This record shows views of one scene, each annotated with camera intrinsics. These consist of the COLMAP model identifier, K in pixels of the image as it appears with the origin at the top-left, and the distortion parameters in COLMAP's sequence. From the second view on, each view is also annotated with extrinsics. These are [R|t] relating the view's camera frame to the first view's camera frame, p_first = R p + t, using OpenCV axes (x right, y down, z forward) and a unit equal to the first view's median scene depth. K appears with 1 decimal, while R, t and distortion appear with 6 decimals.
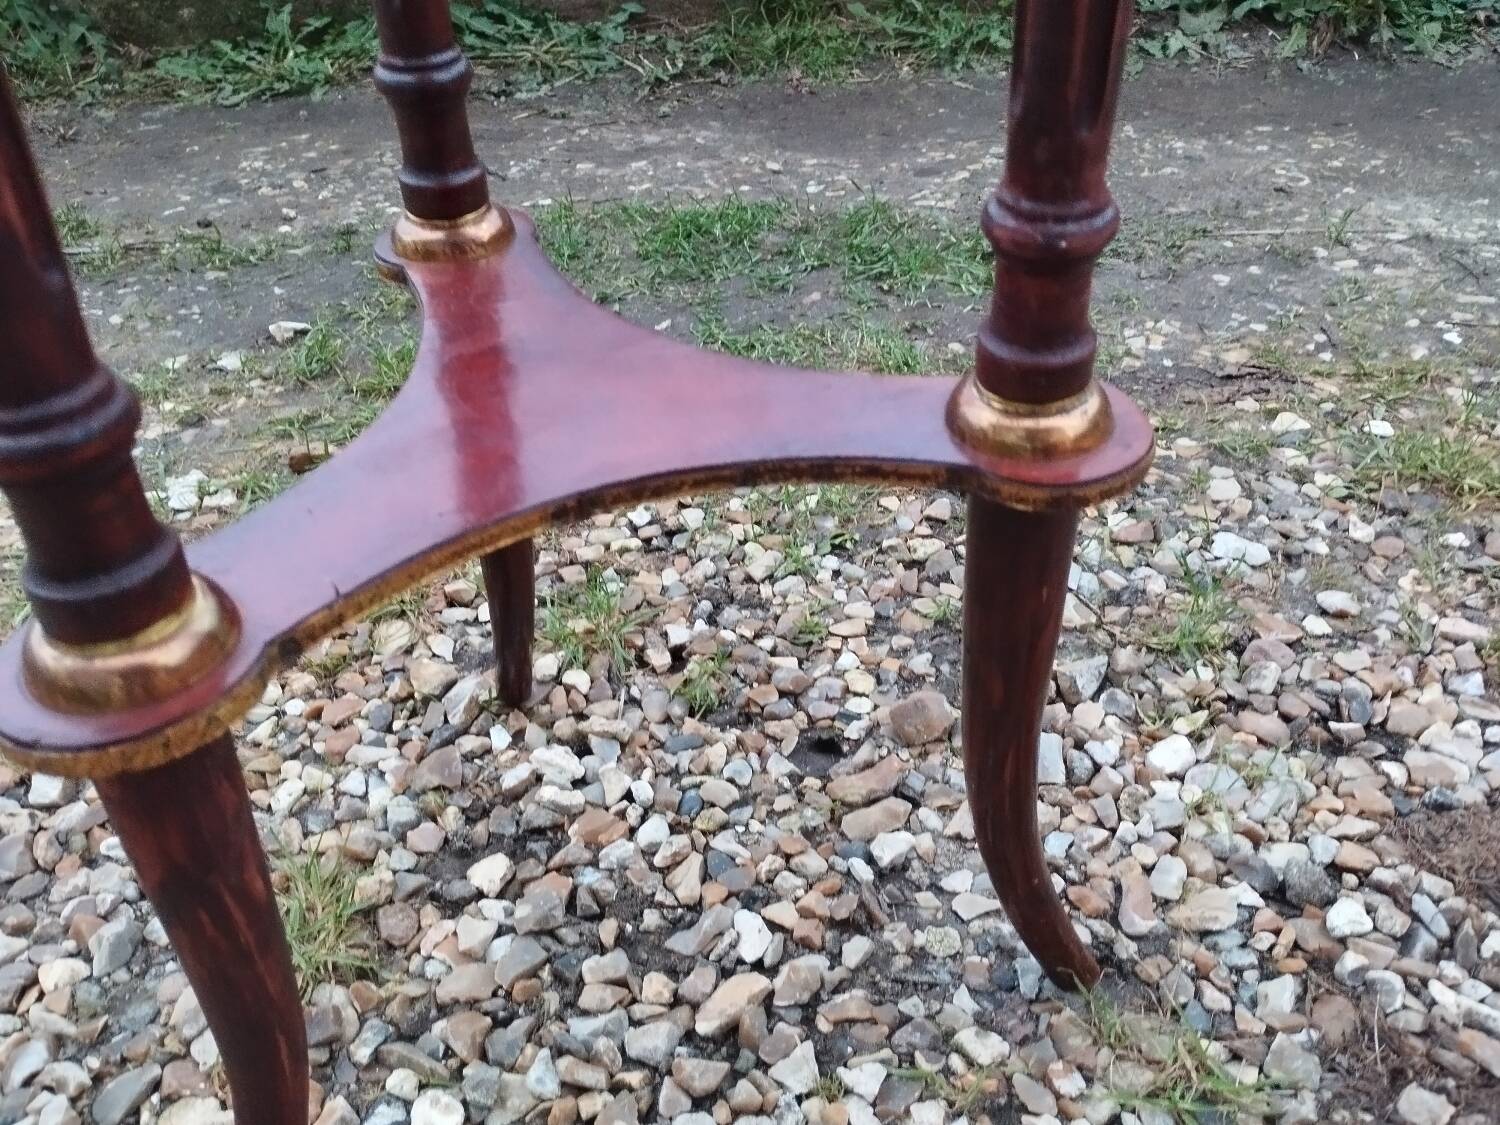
lens RADIAL K [[1304.3, 0, 753.3], [0, 1304.3, 564.4], [0, 0, 1]] dist [0.066032, -0.091489]
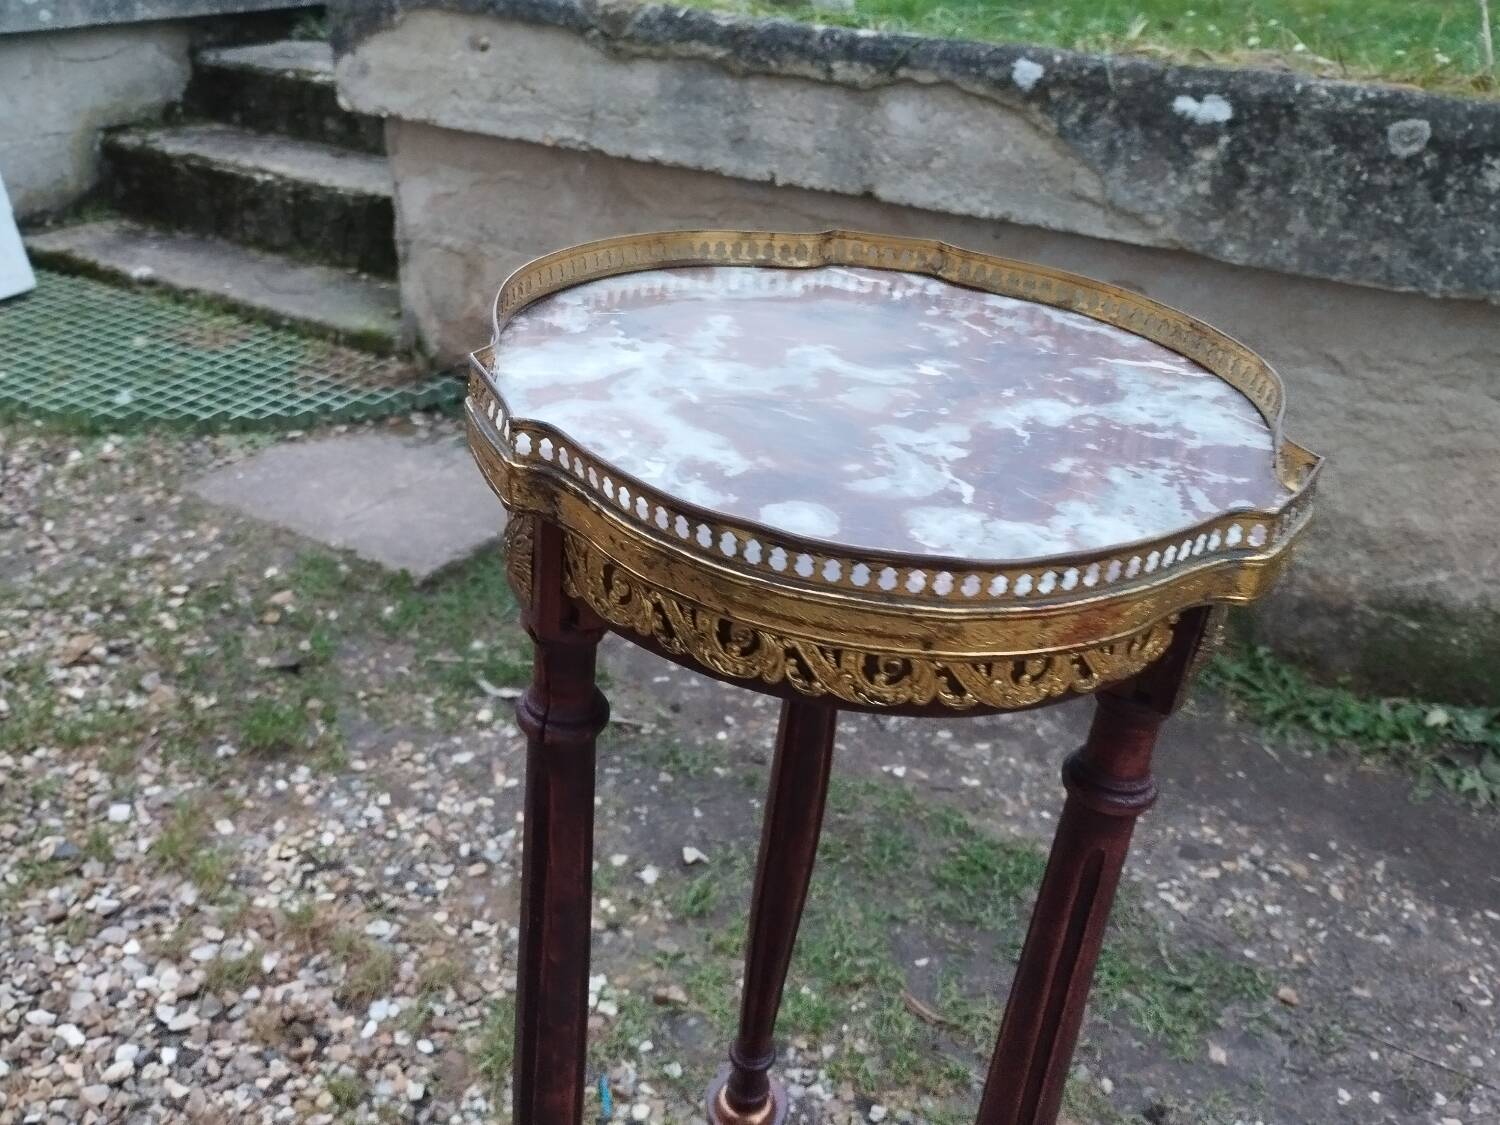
lens RADIAL K [[1304.3, 0, 748.8], [0, 1304.3, 585.6], [0, 0, 1]] dist [0.066032, -0.091489]
pose [[0.899403, 0.326023, -0.291176, 0.071514], [-0.353235, 0.934461, -0.044801, -0.703169], [0.257486, 0.143148, 0.955620, -0.777715]]
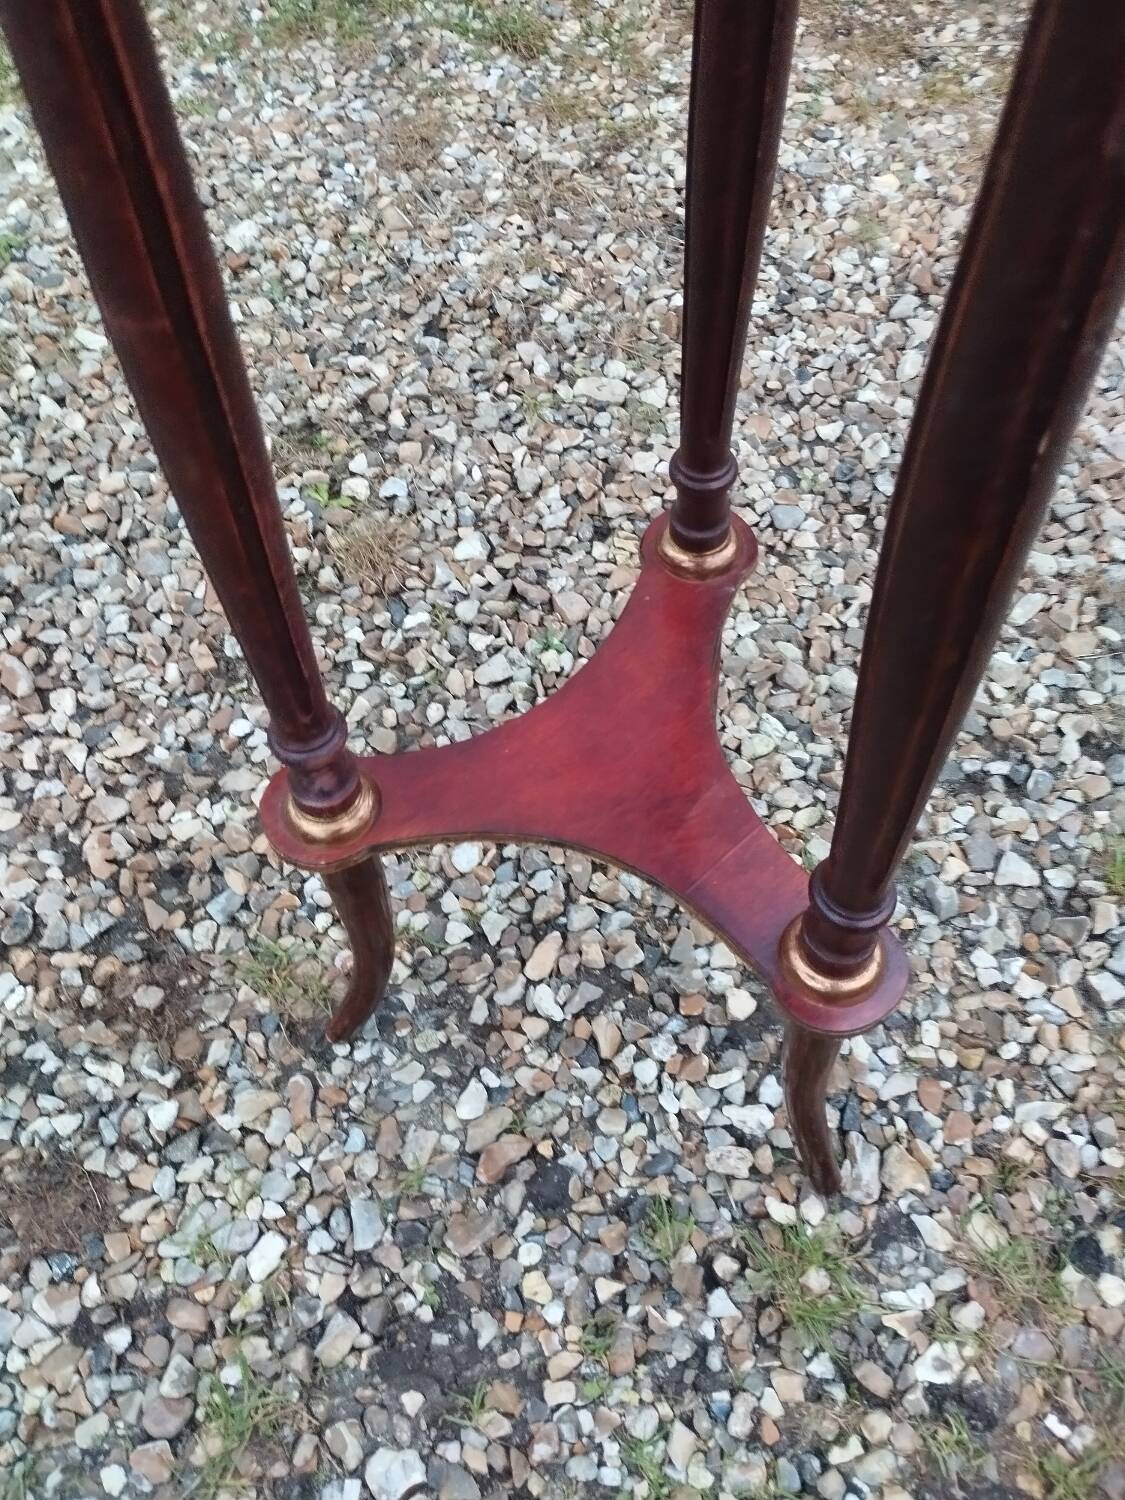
lens RADIAL K [[1272.3, 0, 557.8], [0, 1272.3, 750.2], [0, 0, 1]] dist [0.063636, -0.083546]
pose [[-0.951341, 0.289428, -0.105740, 0.052196], [-0.123323, -0.043151, 0.991428, -1.040950], [0.282384, 0.956227, 0.076745, 0.535957]]
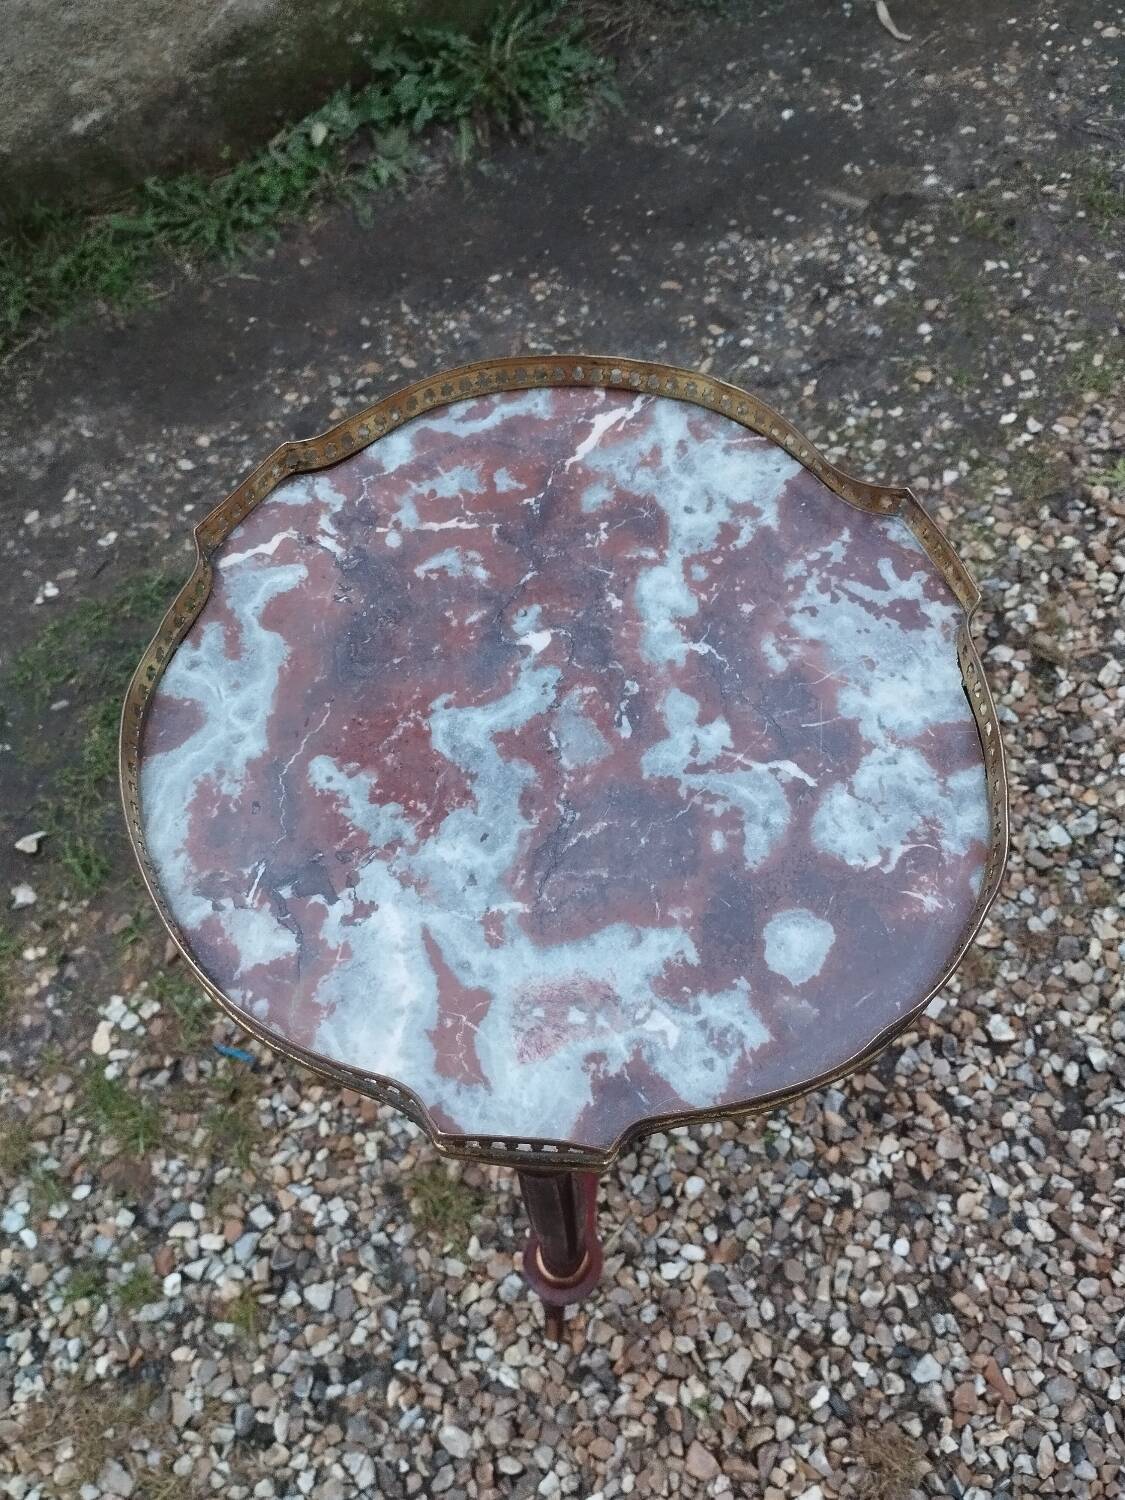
lens RADIAL K [[1272.3, 0, 579.9], [0, 1272.3, 757.3], [0, 0, 1]] dist [0.063636, -0.083546]
pose [[0.820454, -0.491367, 0.292257, -0.372952], [0.305246, 0.808726, 0.502779, -1.257216], [-0.483405, -0.323296, 0.813510, -0.607706]]
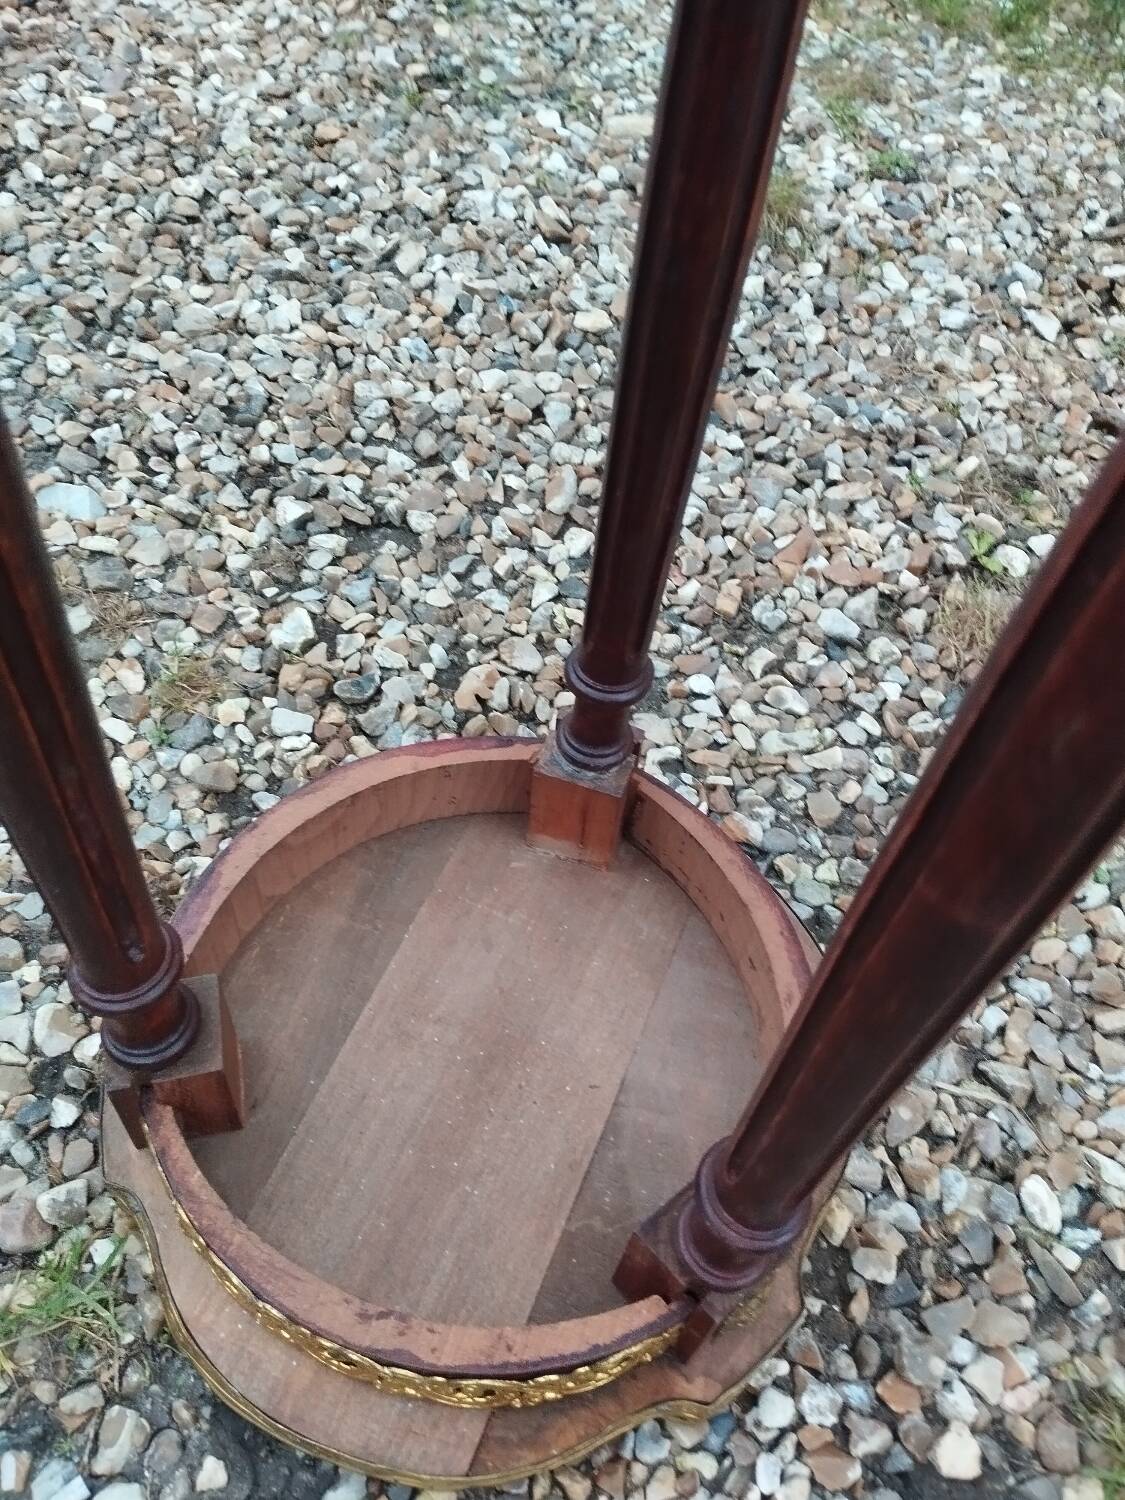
lens RADIAL K [[1304.3, 0, 574.7], [0, 1304.3, 735.4], [0, 0, 1]] dist [0.066032, -0.091489]
pose [[-0.871868, -0.398451, 0.284749, -0.028795], [0.259690, 0.116815, 0.958601, -0.724003], [-0.415219, 0.909720, 0.001626, 0.613691]]
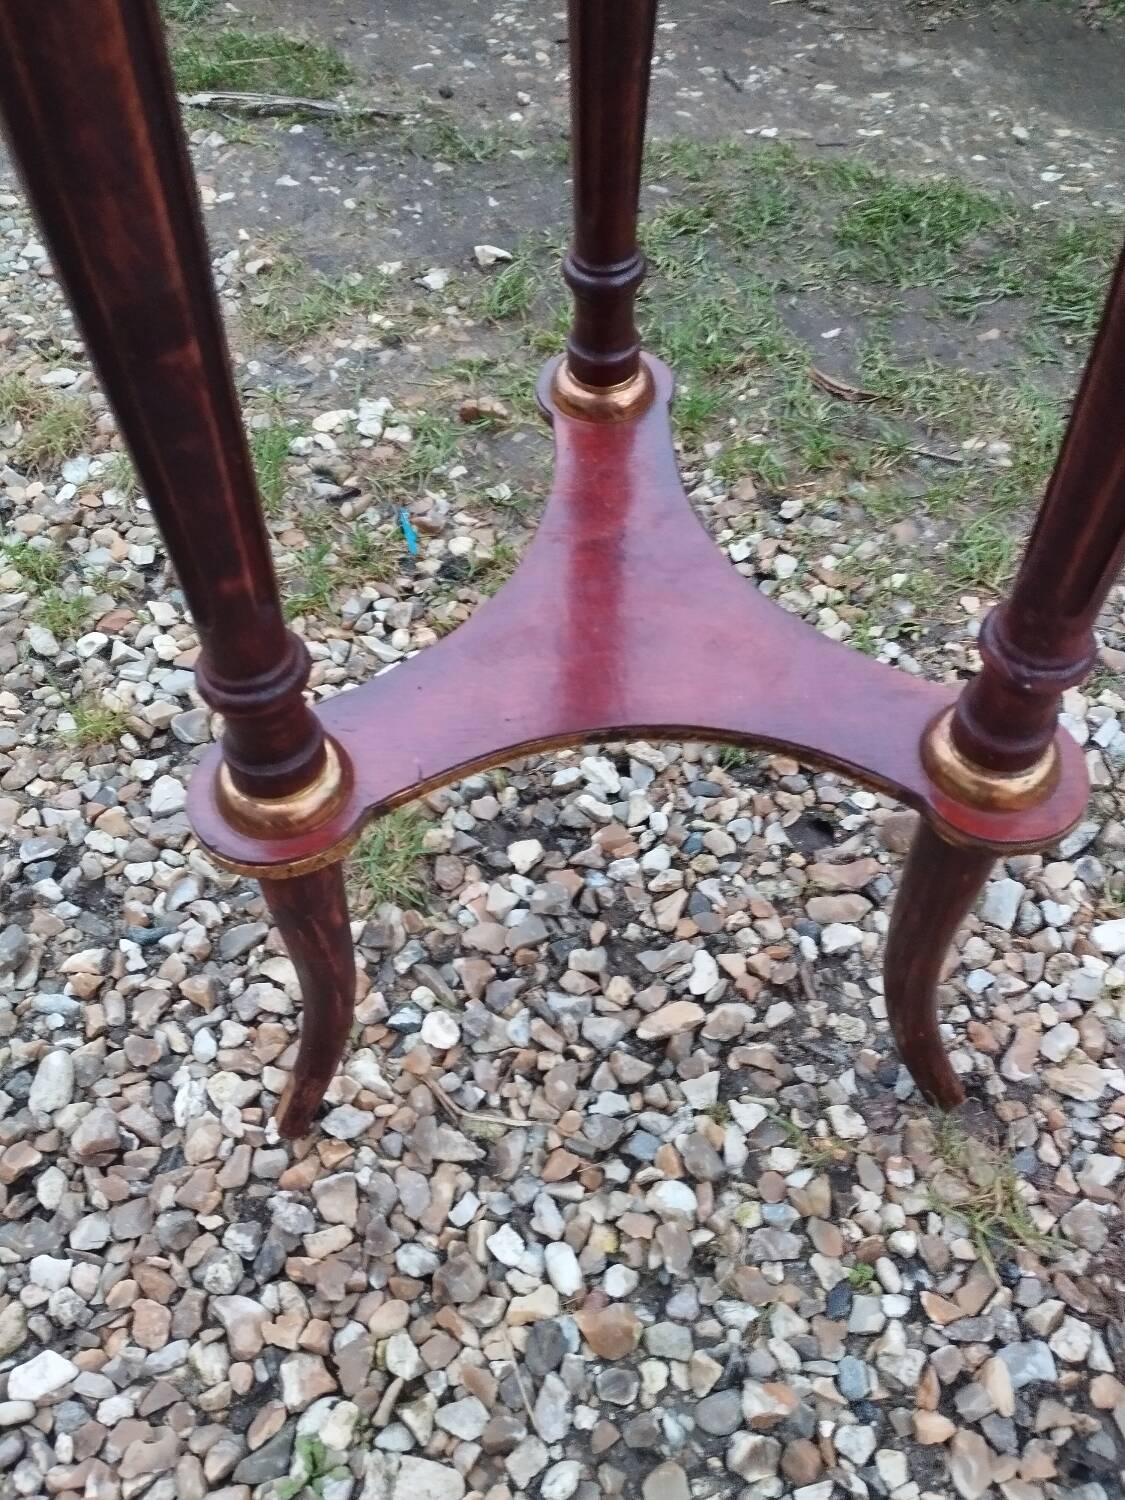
lens RADIAL K [[1304.3, 0, 574.4], [0, 1304.3, 748.7], [0, 0, 1]] dist [0.066032, -0.091489]
pose [[0.937582, 0.293342, -0.186791, 0.047534], [-0.229598, 0.925551, 0.301066, -0.234604], [0.261200, -0.239388, 0.935130, -0.136072]]
